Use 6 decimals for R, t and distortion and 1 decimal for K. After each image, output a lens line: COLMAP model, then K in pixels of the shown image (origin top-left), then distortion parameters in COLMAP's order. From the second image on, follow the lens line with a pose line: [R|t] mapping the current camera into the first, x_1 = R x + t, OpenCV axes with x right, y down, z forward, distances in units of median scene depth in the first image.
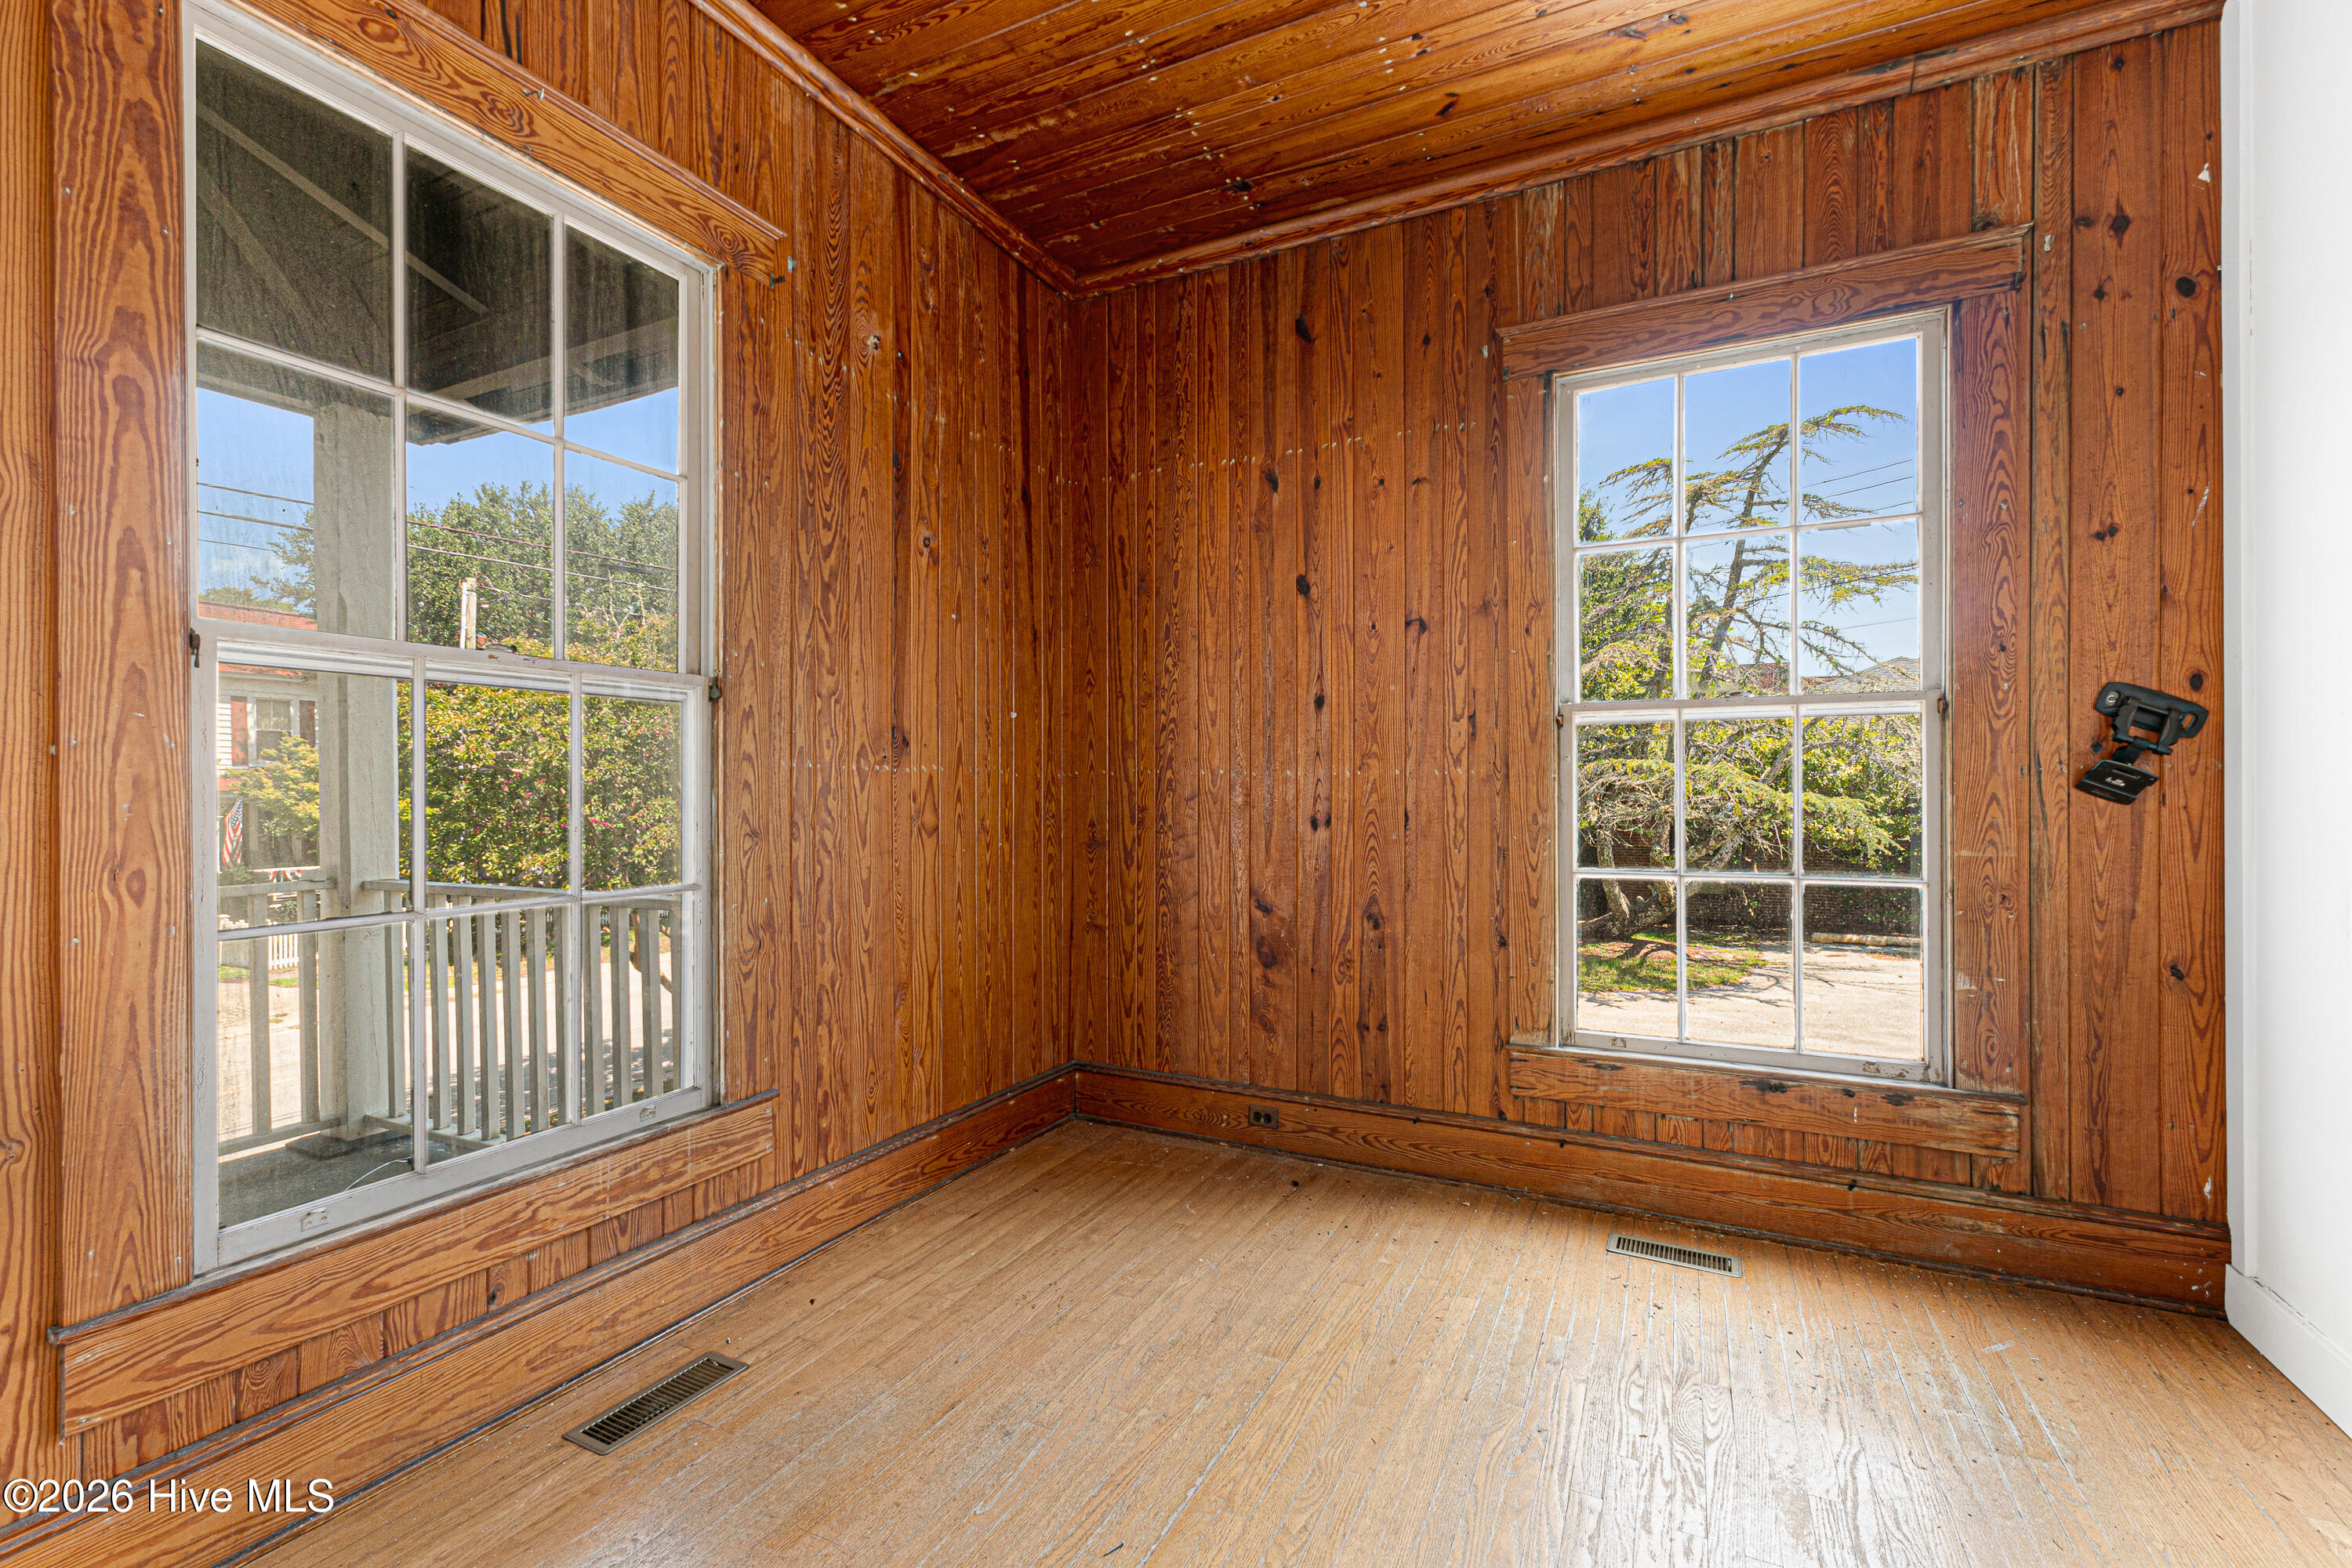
lens RADIAL K [[1011.5, 0, 1179.0], [0, 1011.5, 793.1], [0, 0, 1]] dist [0.010988, 0.000213]
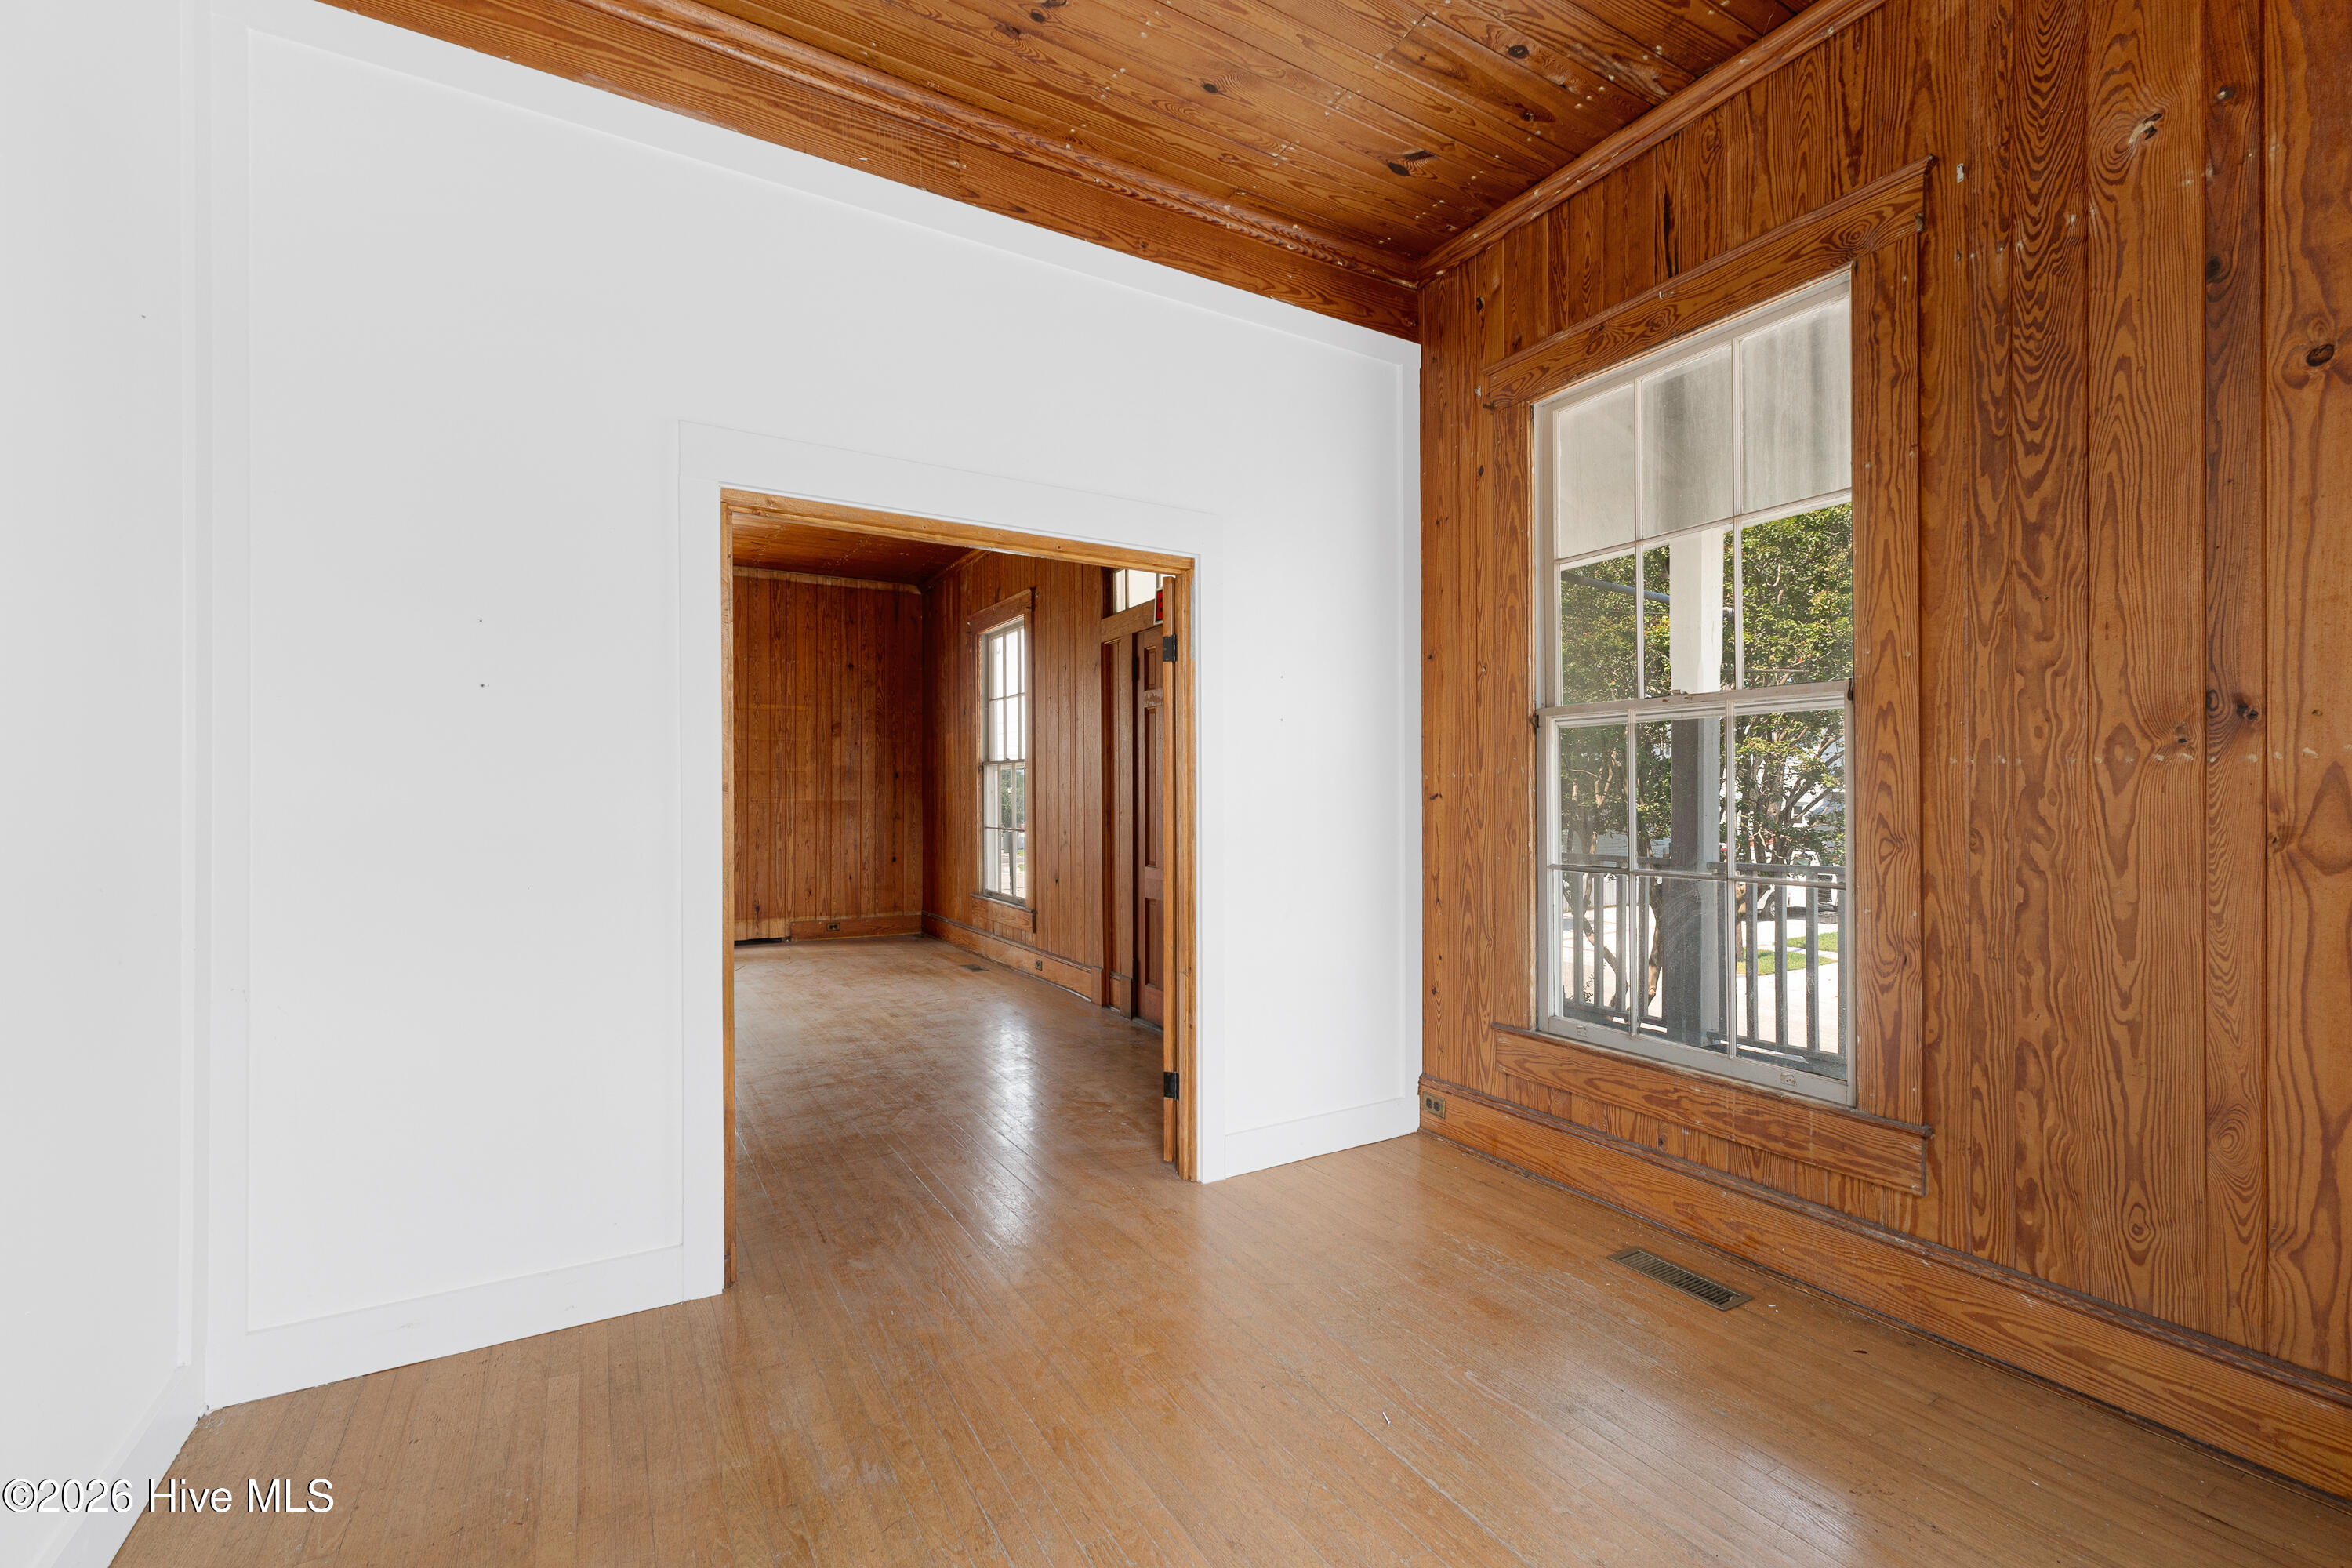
lens RADIAL K [[1011.5, 0, 1179.0], [0, 1011.5, 793.1], [0, 0, 1]] dist [0.010988, 0.000213]
pose [[-0.542525, 0.002730, -0.840035, 0.662589], [0.001600, 0.999996, 0.002217, -0.004579], [0.840038, -0.000141, -0.542528, 0.877454]]
